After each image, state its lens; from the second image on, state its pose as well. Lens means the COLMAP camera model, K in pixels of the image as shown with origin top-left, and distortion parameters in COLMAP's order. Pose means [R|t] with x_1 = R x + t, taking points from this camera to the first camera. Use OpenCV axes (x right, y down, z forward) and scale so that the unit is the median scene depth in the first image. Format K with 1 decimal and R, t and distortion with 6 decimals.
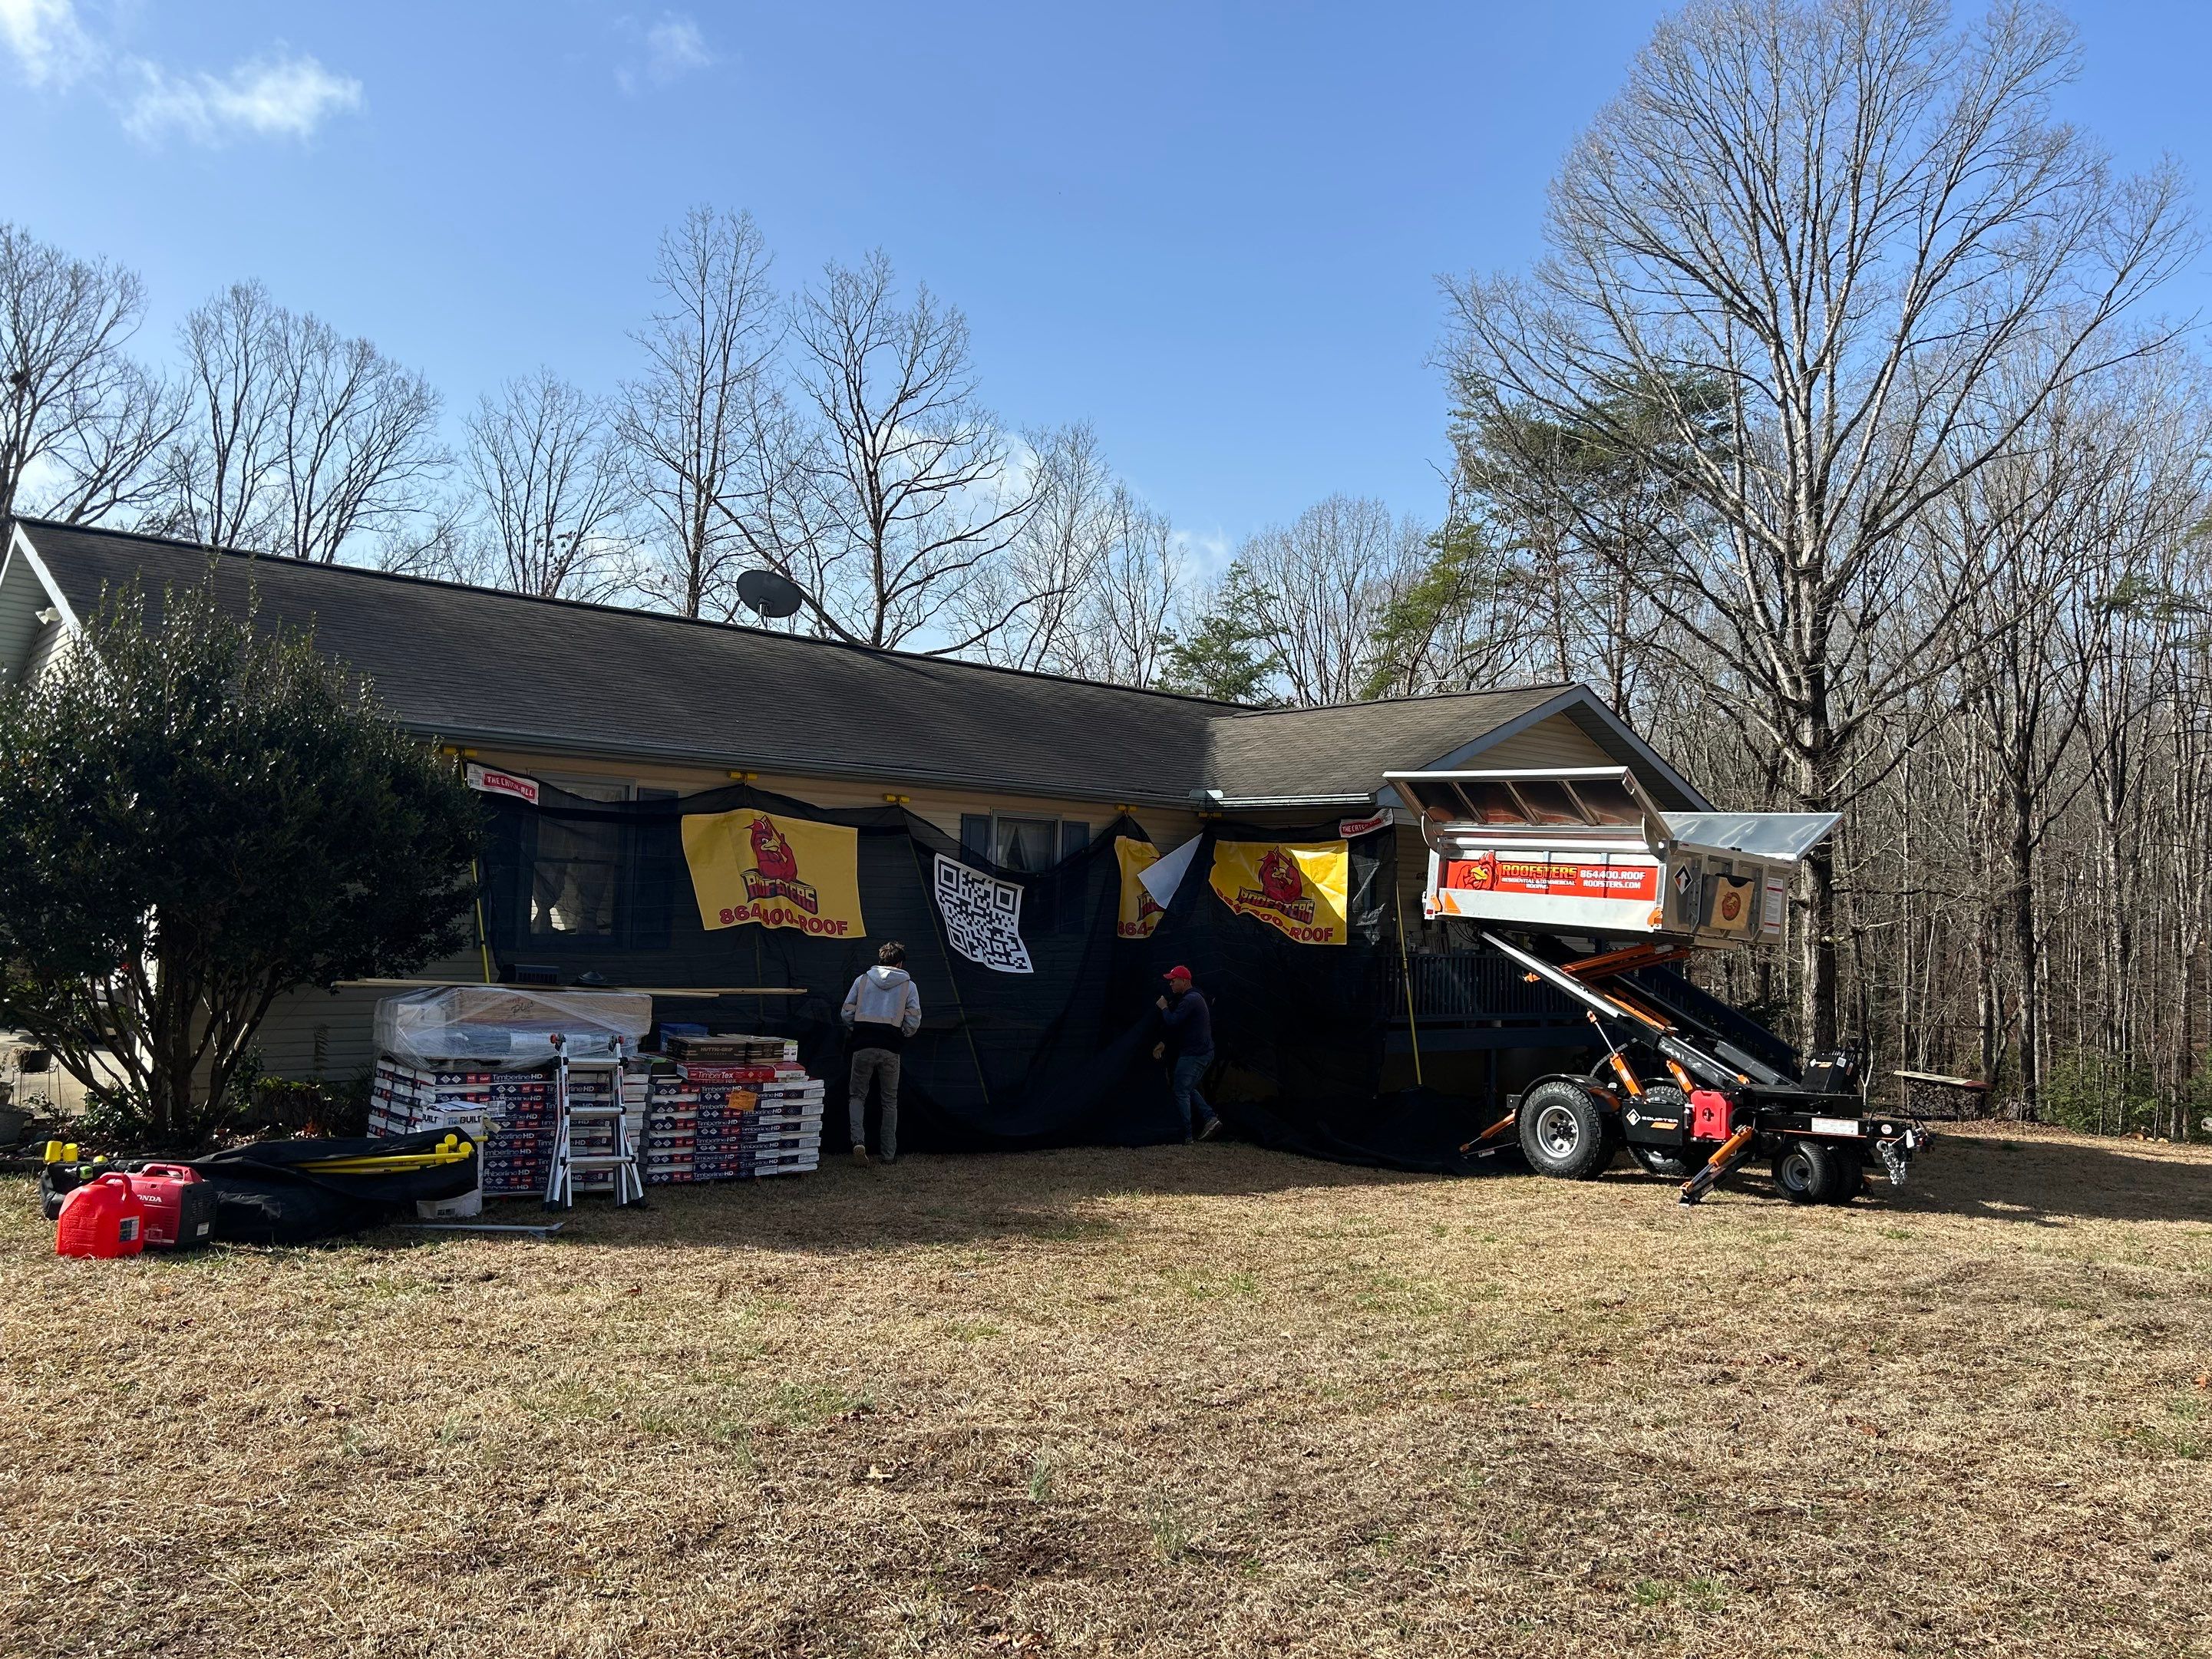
lens RADIAL K [[1678.6, 0, 1106.0], [0, 1678.6, 829.5], [0, 0, 1]] dist [0.069940, -0.005221]
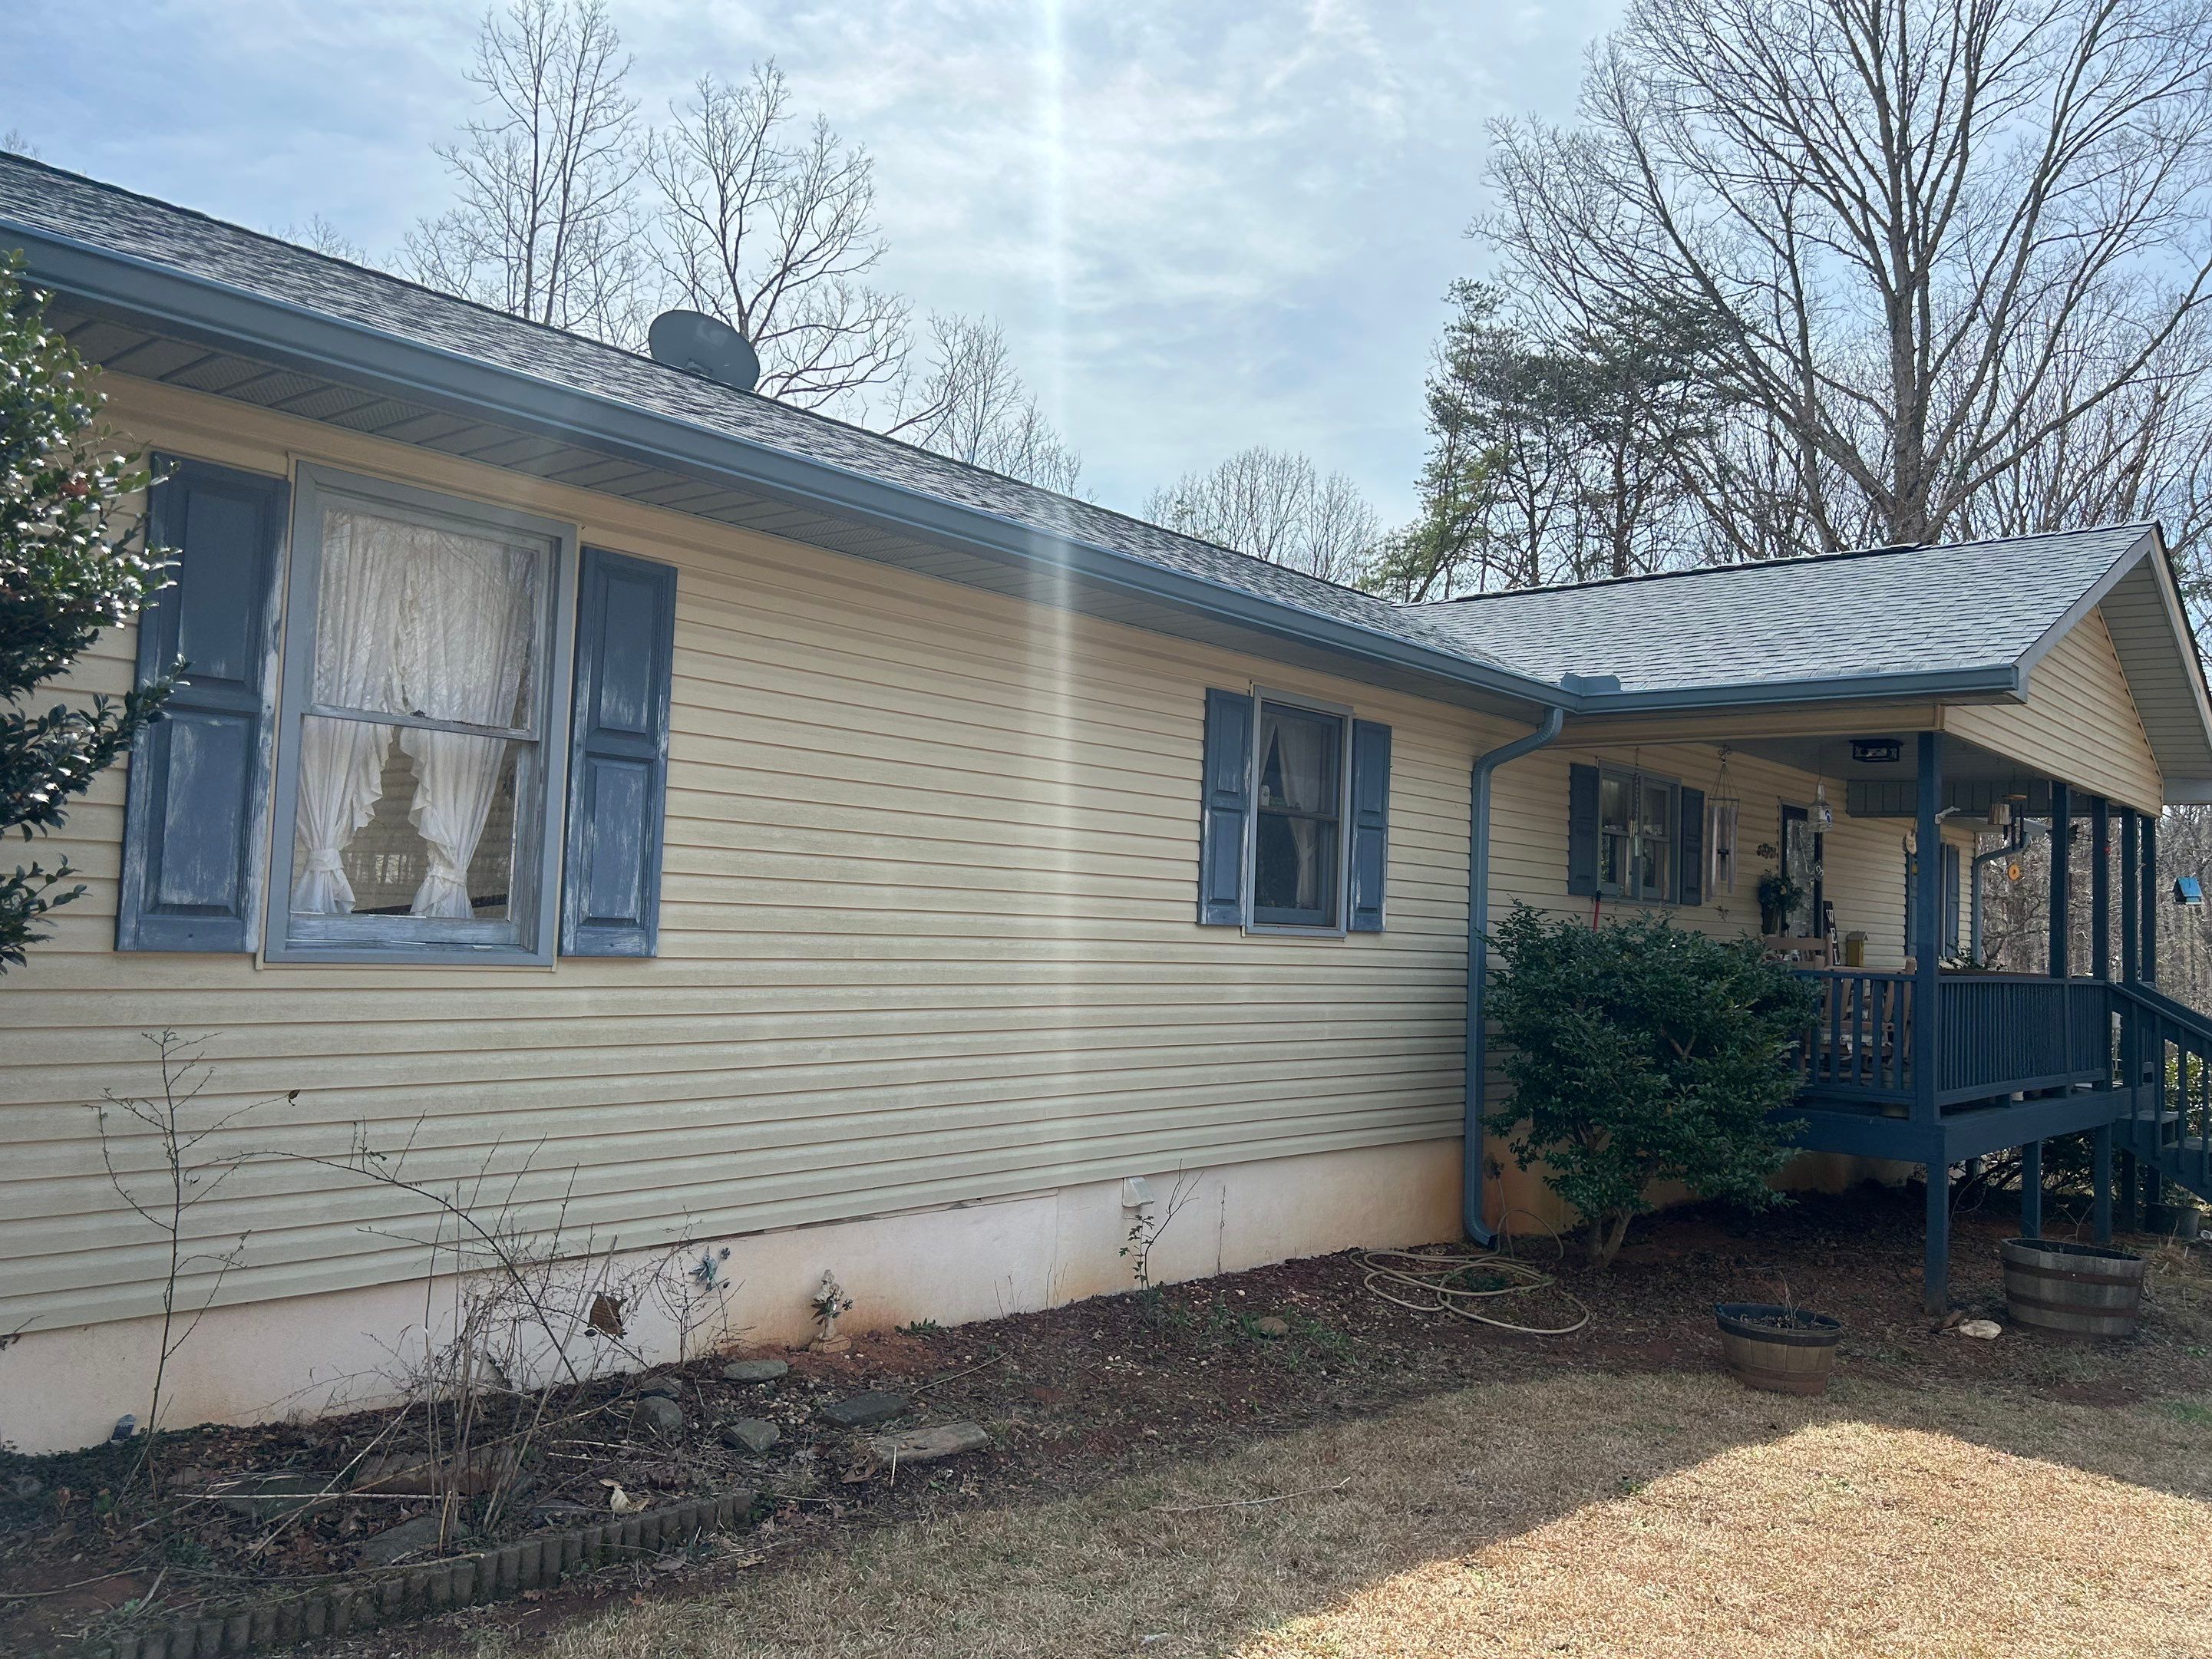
lens RADIAL K [[1678.6, 0, 1106.0], [0, 1678.6, 829.5], [0, 0, 1]] dist [0.069940, -0.005221]
pose [[0.992795, 0.025379, 0.117111, -0.055685], [-0.024832, 0.999673, -0.006126, 0.015224], [-0.117228, 0.003173, 0.993100, 0.171083]]
